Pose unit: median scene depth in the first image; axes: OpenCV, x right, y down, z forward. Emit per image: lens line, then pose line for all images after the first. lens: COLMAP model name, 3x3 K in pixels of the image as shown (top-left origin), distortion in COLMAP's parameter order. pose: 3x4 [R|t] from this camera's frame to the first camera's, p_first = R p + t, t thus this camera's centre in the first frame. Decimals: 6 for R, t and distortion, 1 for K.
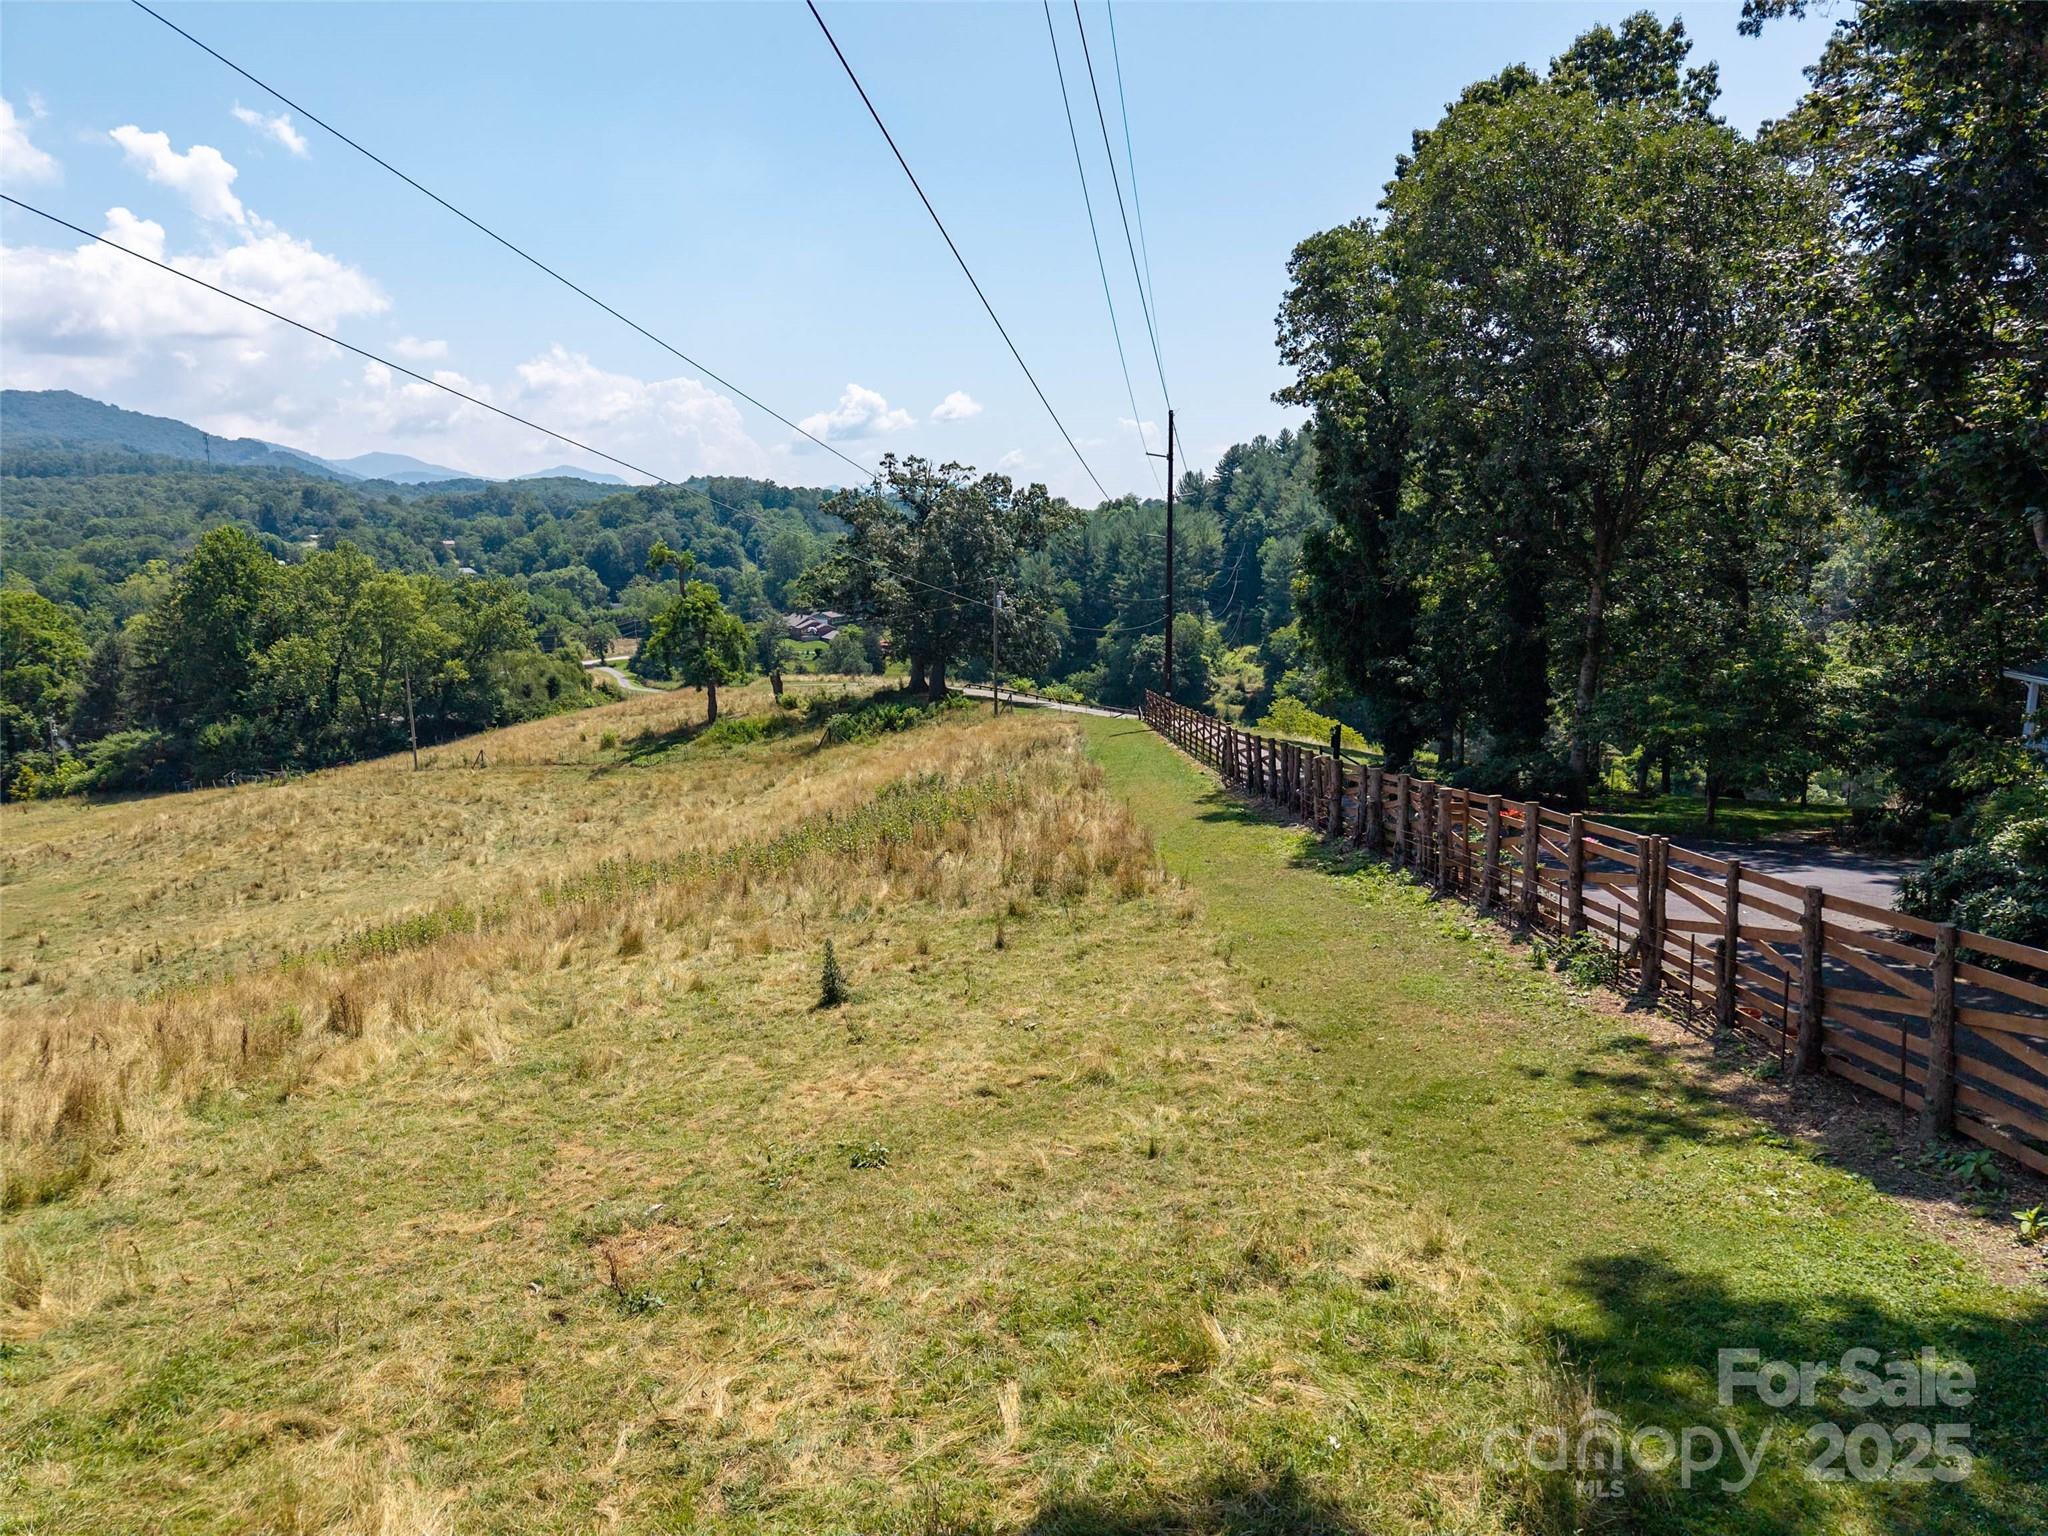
lens RADIAL K [[1325.2, 0, 1008.4], [0, 1325.2, 802.4], [0, 0, 1]] dist [-0.005653, -0.014910]
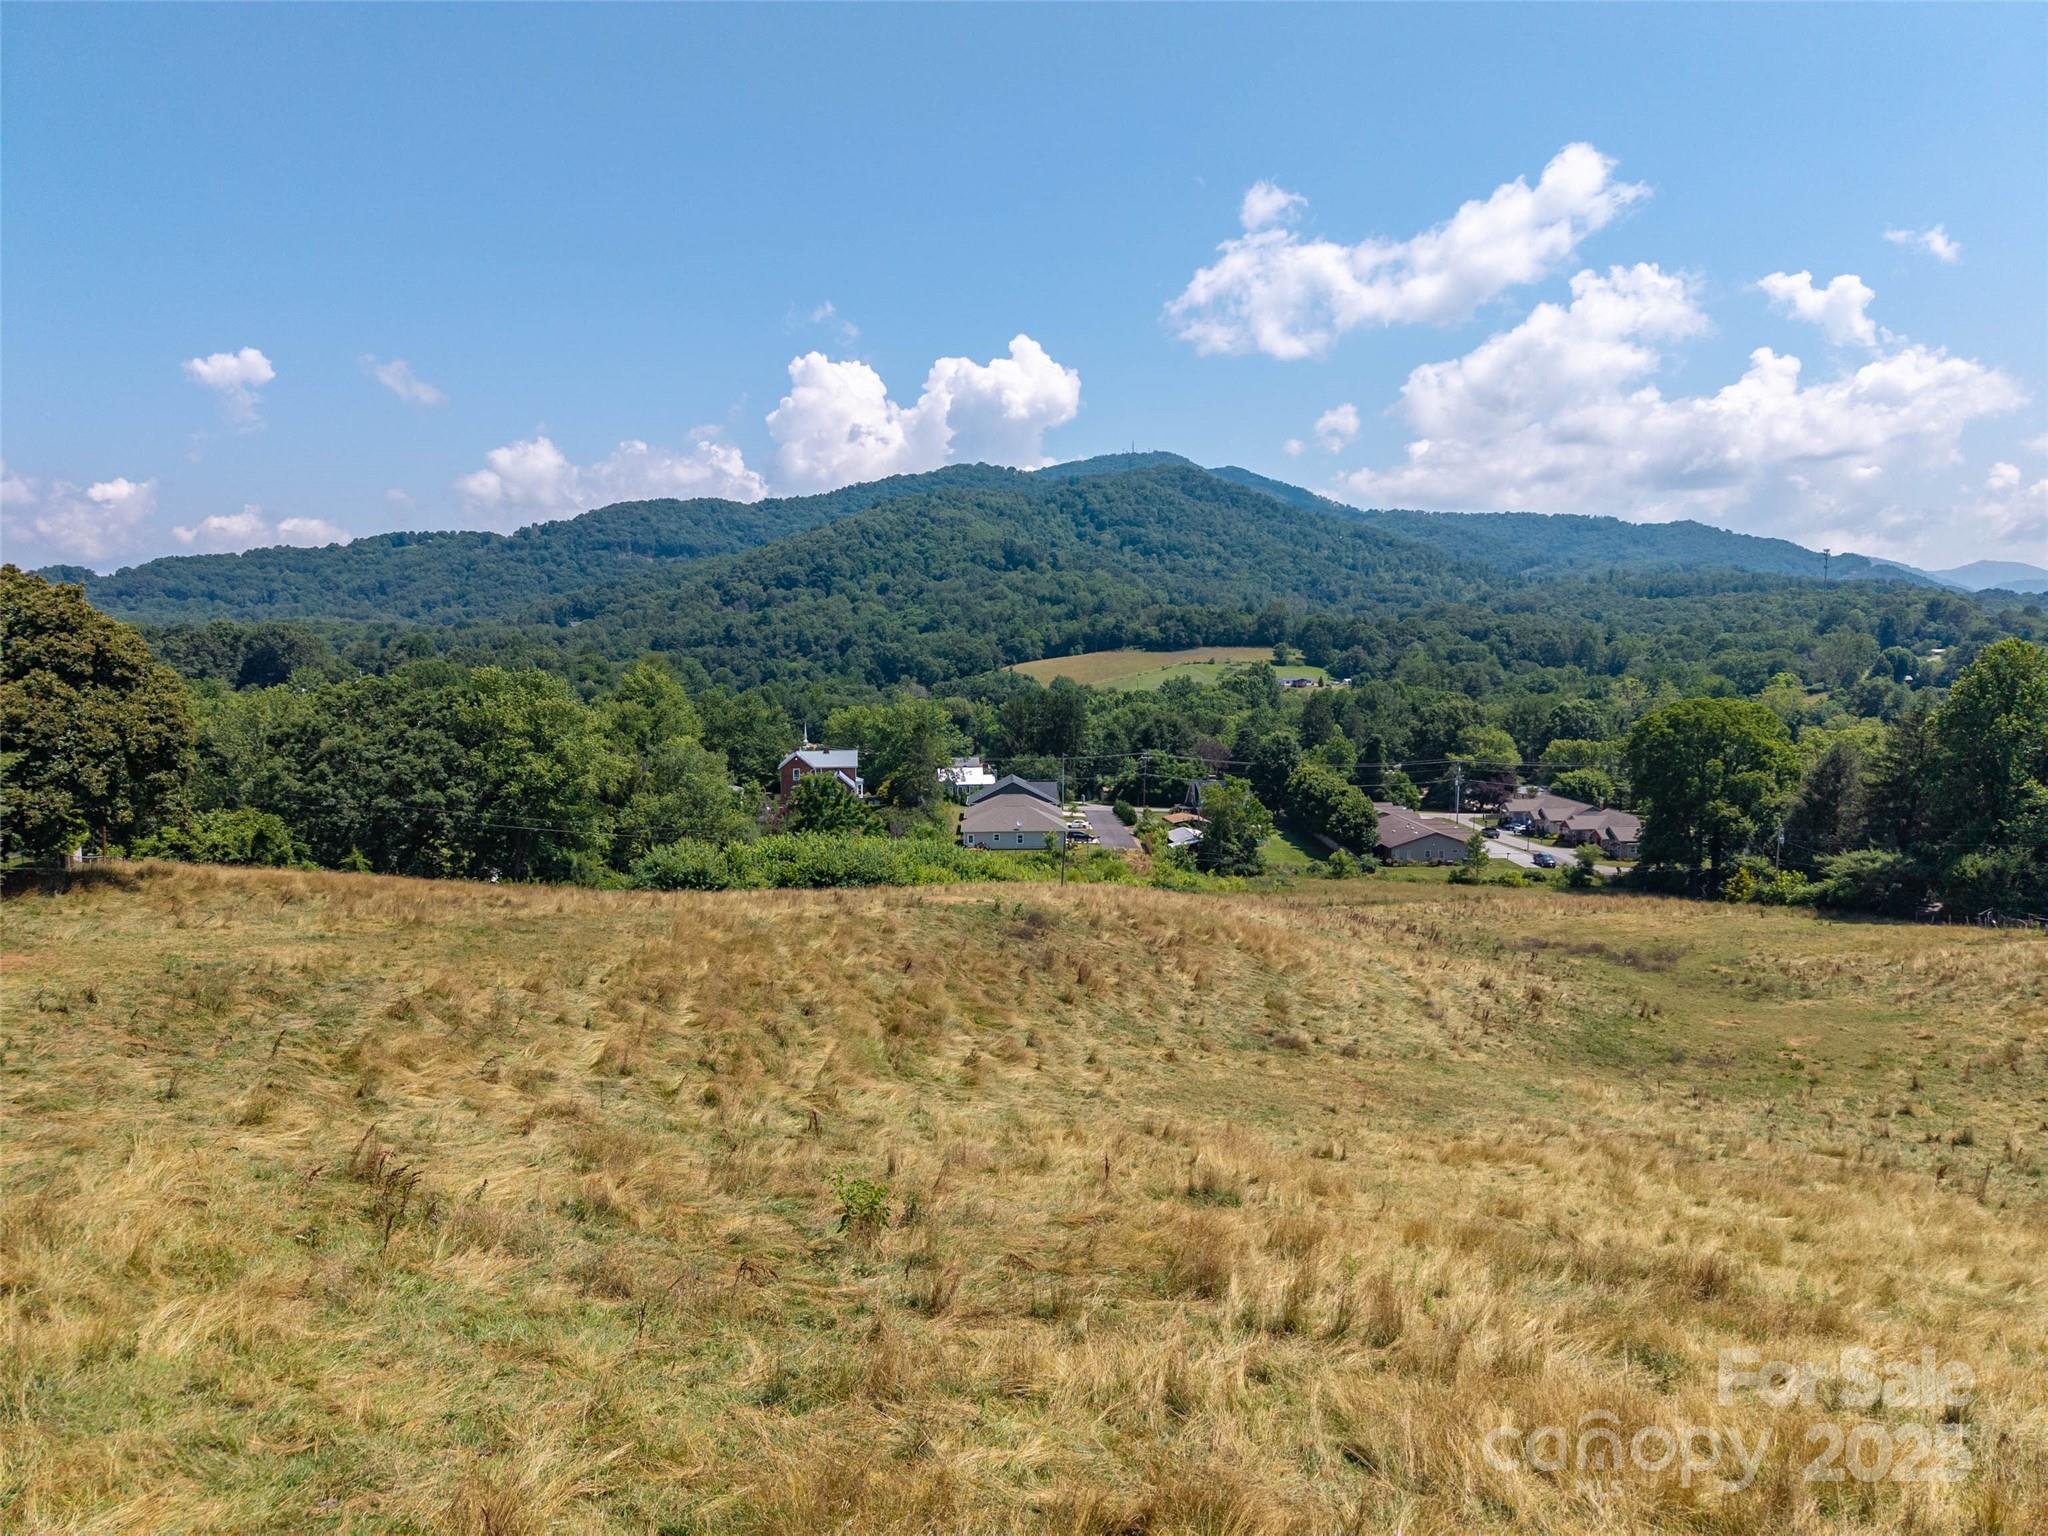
lens RADIAL K [[1325.2, 0, 1023.9], [0, 1325.2, 766.6], [0, 0, 1]] dist [-0.005653, -0.014910]
pose [[0.488754, 0.073727, -0.869301, -0.023962], [-0.169605, 0.985442, -0.011782, 0.000387], [0.855776, 0.153196, 0.494143, -0.002529]]
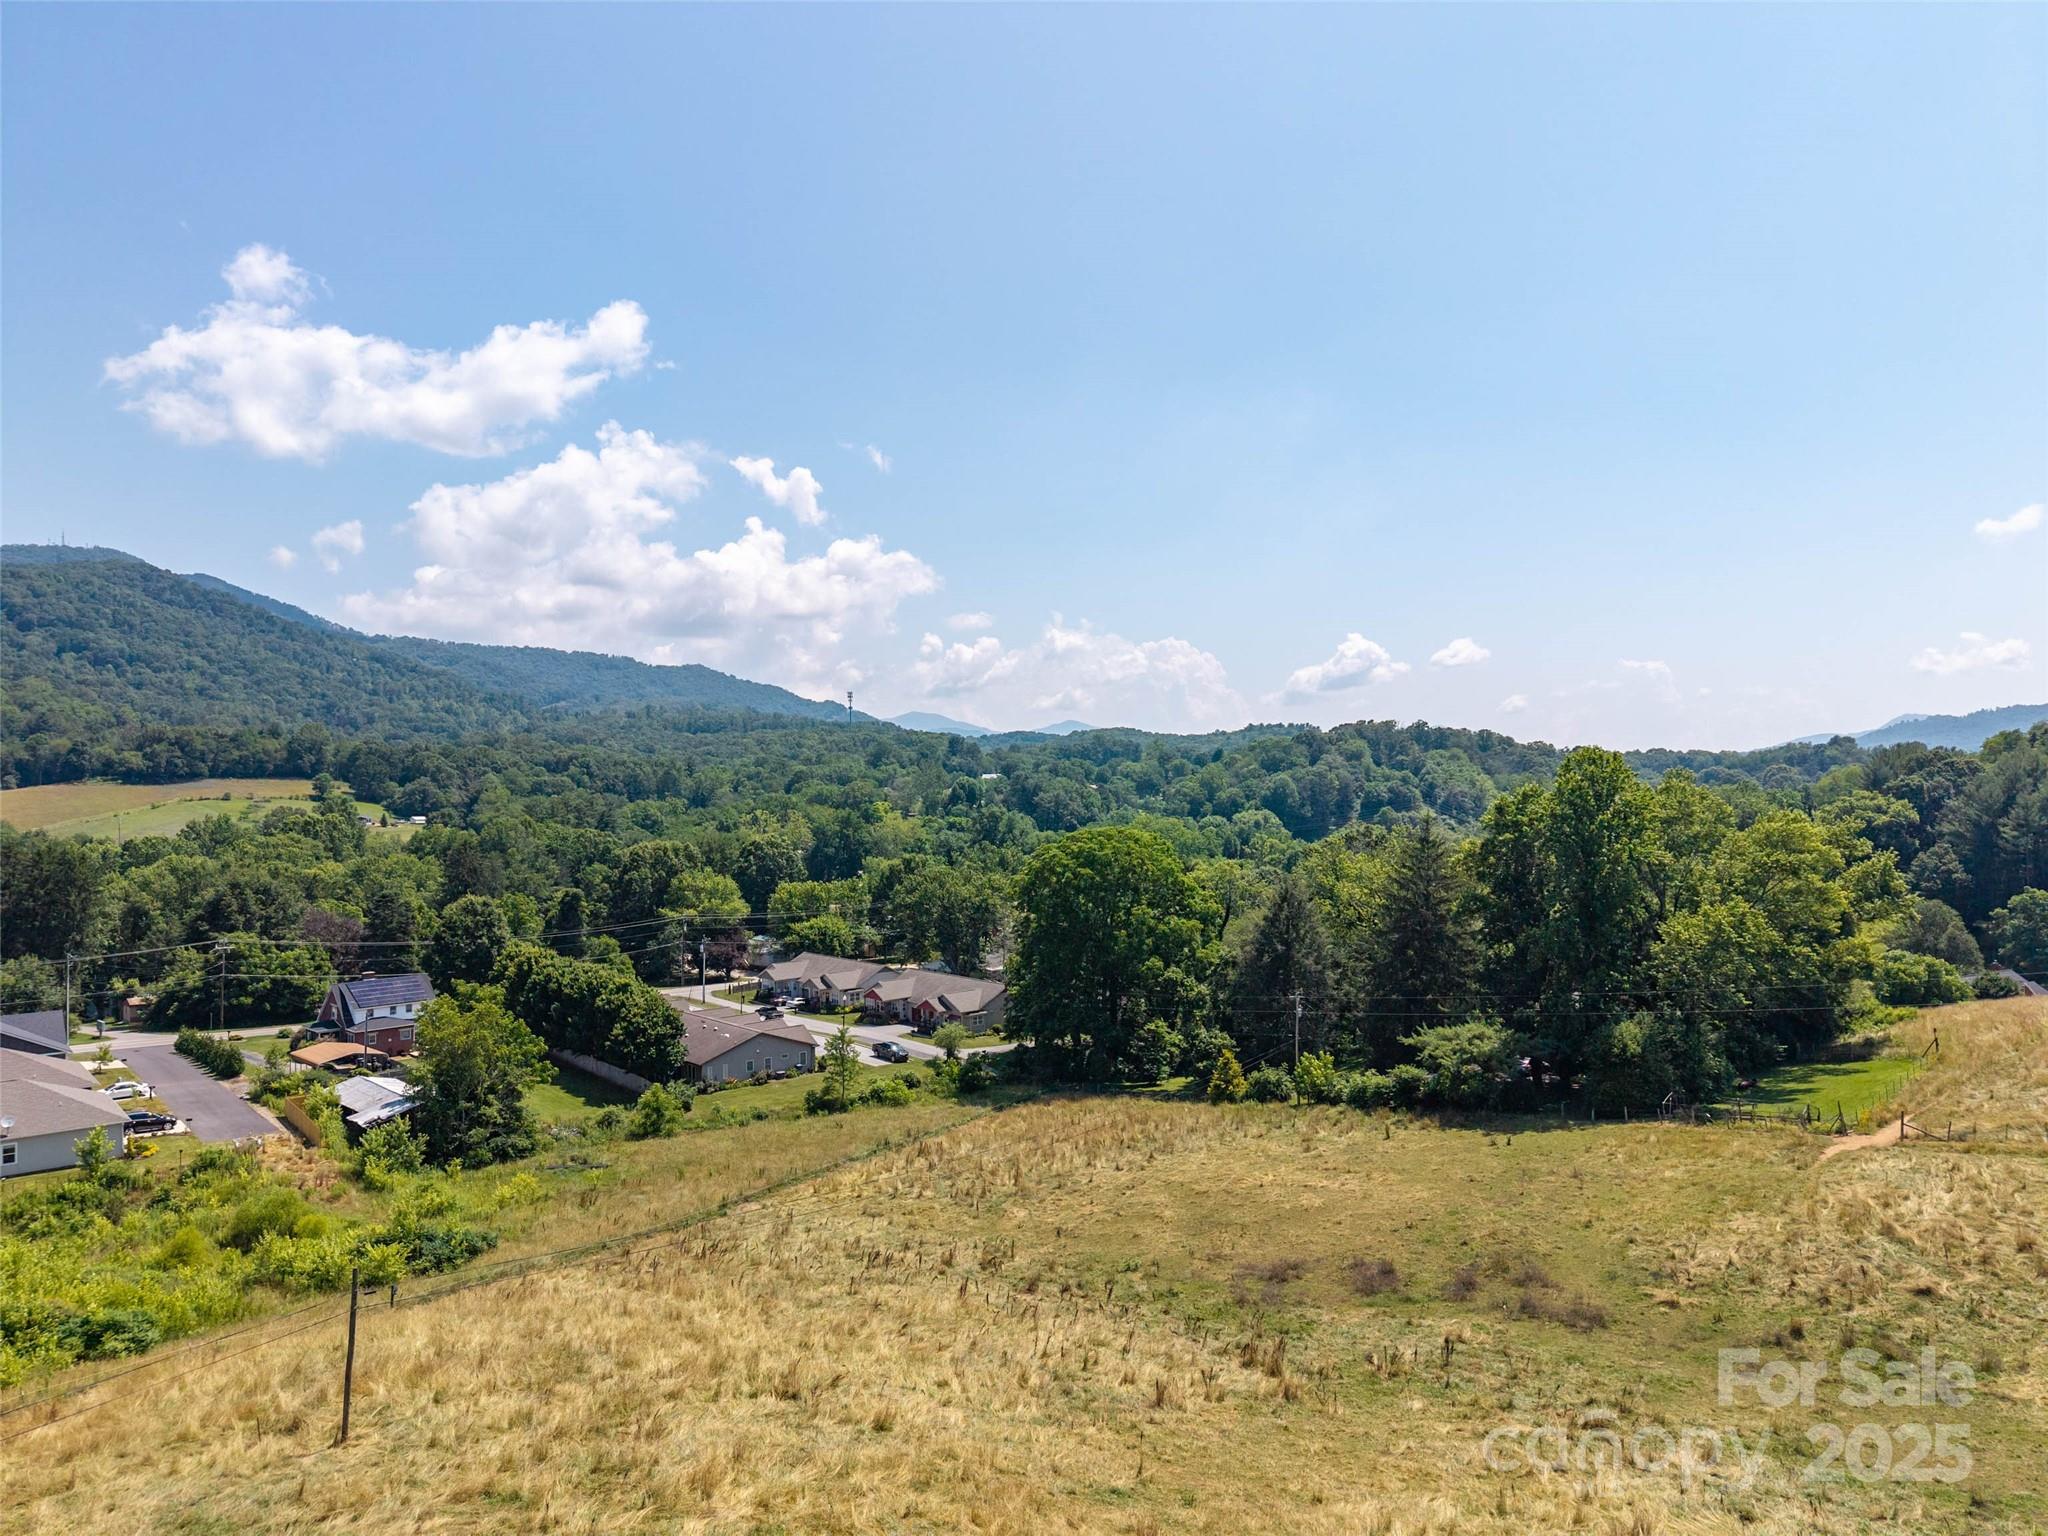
lens RADIAL K [[1325.2, 0, 1031.9], [0, 1325.2, 765.7], [0, 0, 1]] dist [-0.005653, -0.014910]
pose [[0.942611, -0.010370, -0.333731, -0.114912], [-0.059866, 0.978071, -0.199481, -0.005439], [0.328481, 0.208012, 0.921320, 0.036694]]
